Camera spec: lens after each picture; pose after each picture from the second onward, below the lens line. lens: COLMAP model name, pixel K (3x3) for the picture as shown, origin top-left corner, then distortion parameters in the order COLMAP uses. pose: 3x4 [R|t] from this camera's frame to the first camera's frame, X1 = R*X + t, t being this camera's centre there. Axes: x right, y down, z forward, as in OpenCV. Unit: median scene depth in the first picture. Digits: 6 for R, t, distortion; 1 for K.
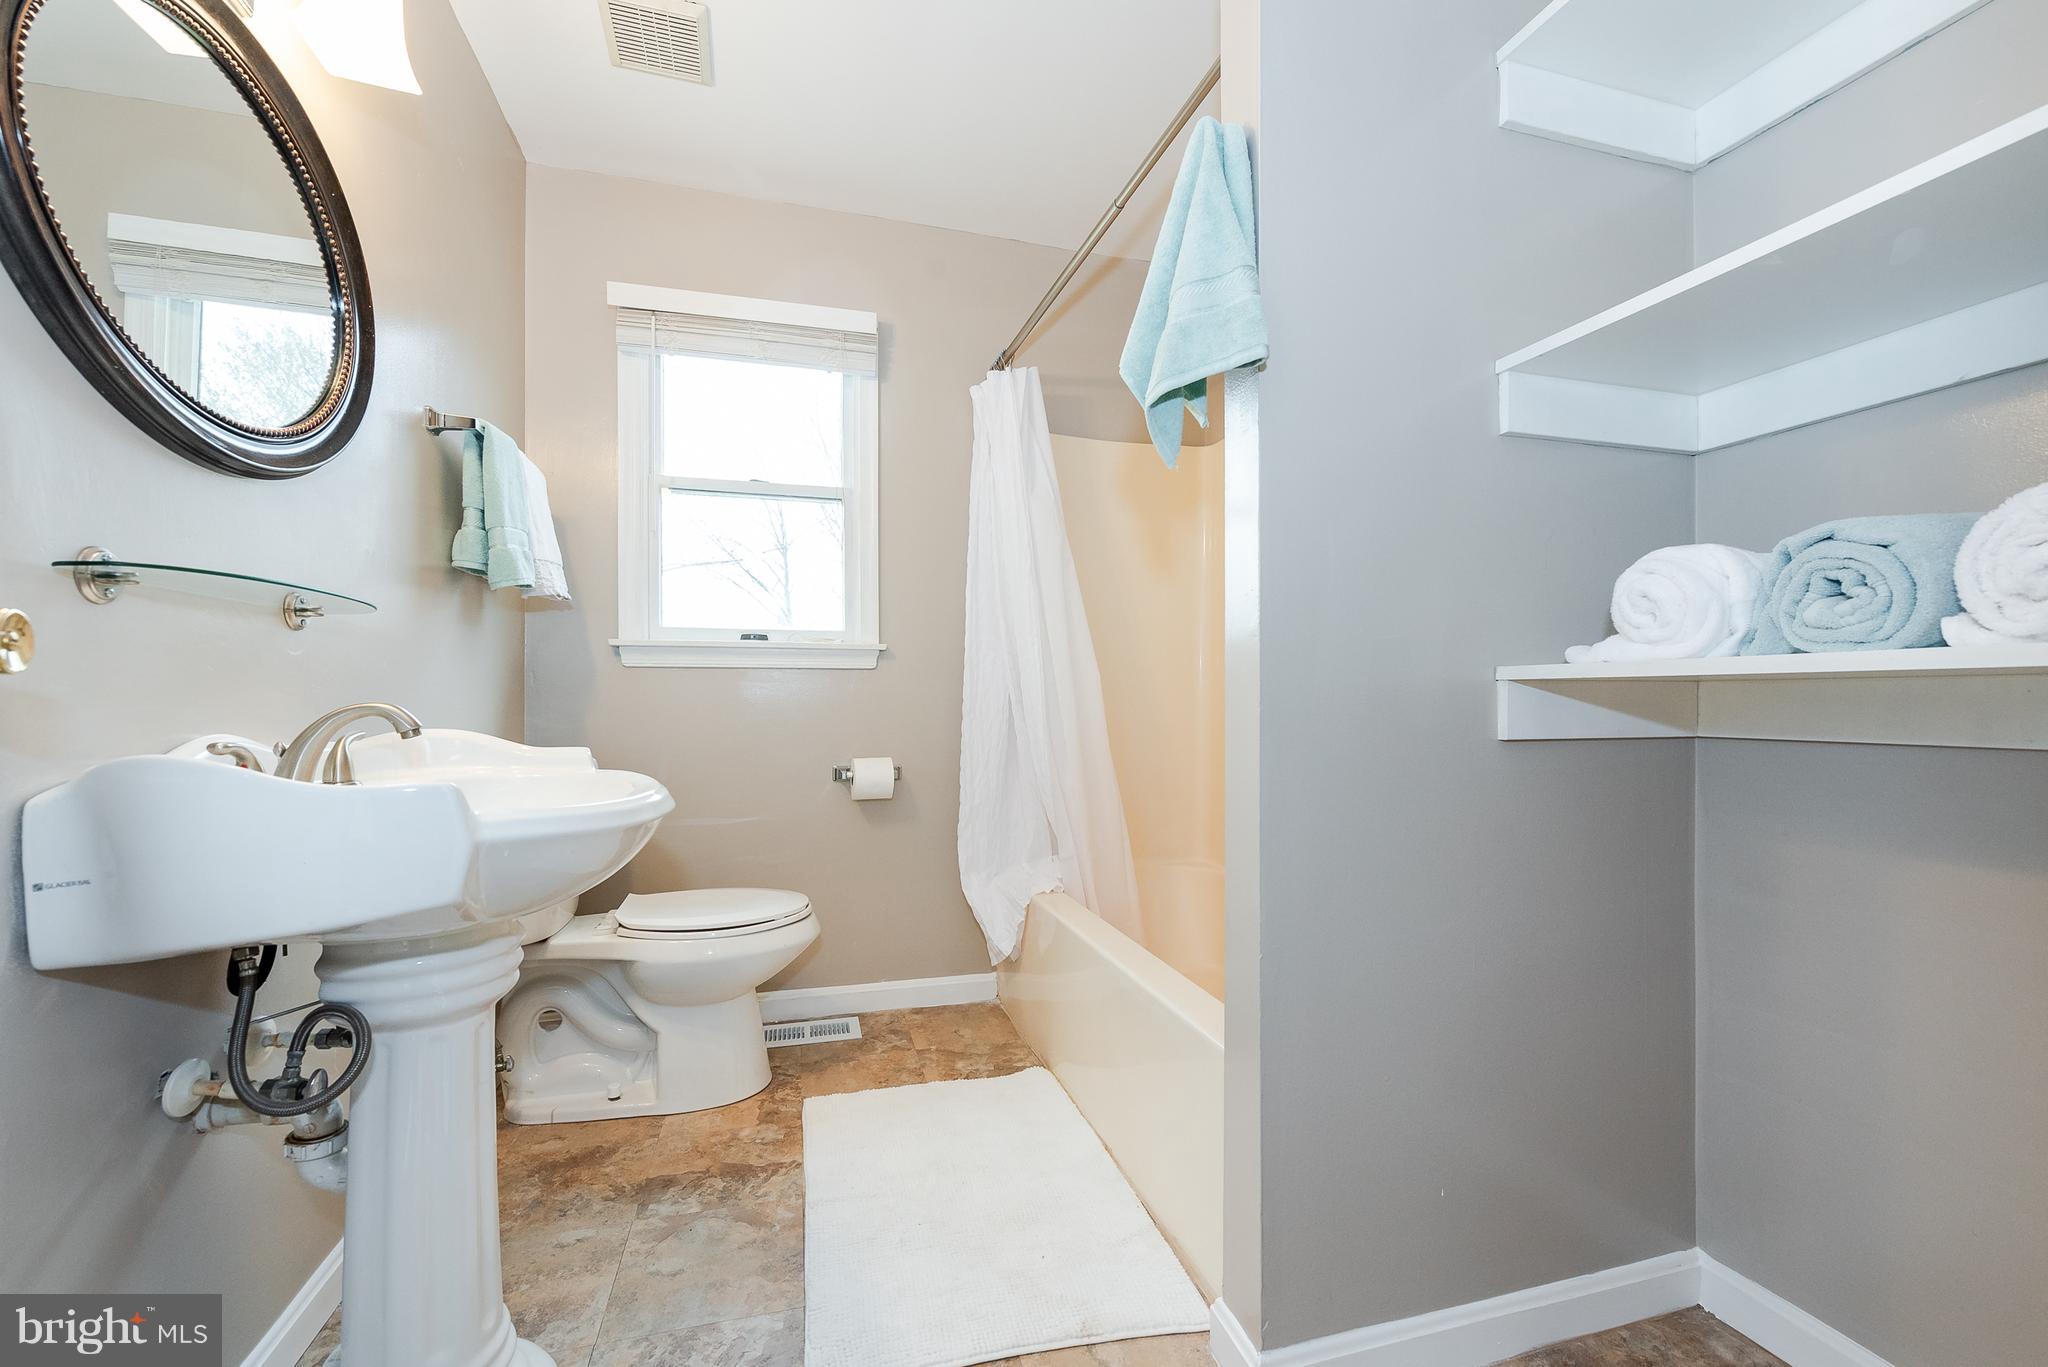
lens RADIAL K [[841.1, 0, 1023.1], [0, 841.1, 687.4], [0, 0, 1]] dist [0.000986, -0.006958]
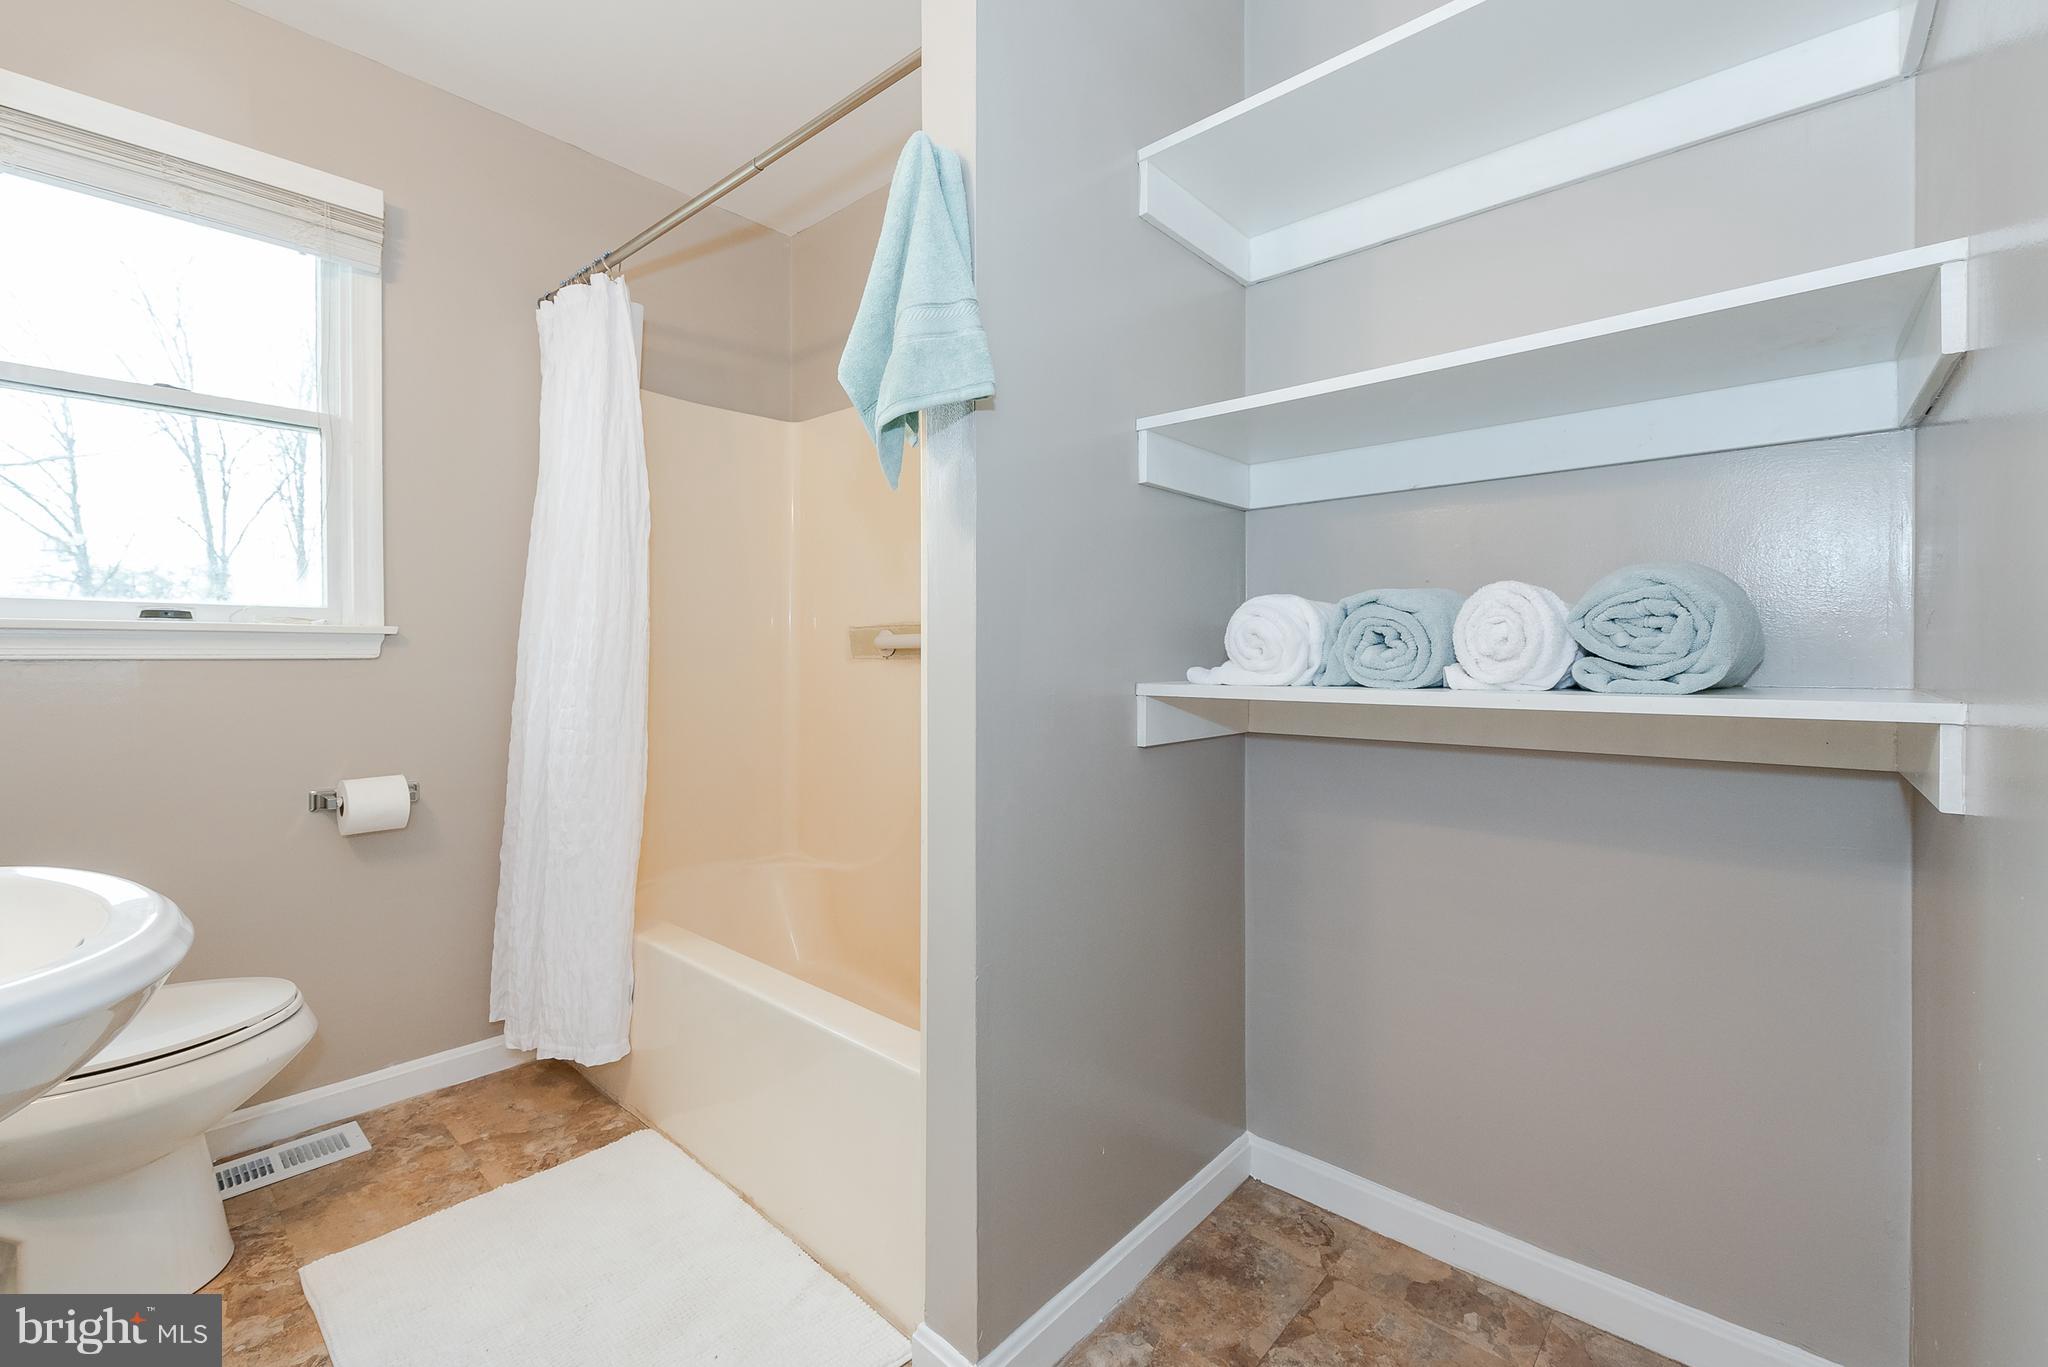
lens RADIAL K [[853.1, 0, 1021.9], [0, 853.1, 654.5], [0, 0, 1]] dist [-0.001171, -0.004456]
pose [[0.849278, 0.000790, 0.527945, -0.122147], [-0.004074, 0.999979, 0.005057, -0.044636], [-0.527930, -0.006446, 0.849263, 0.053707]]
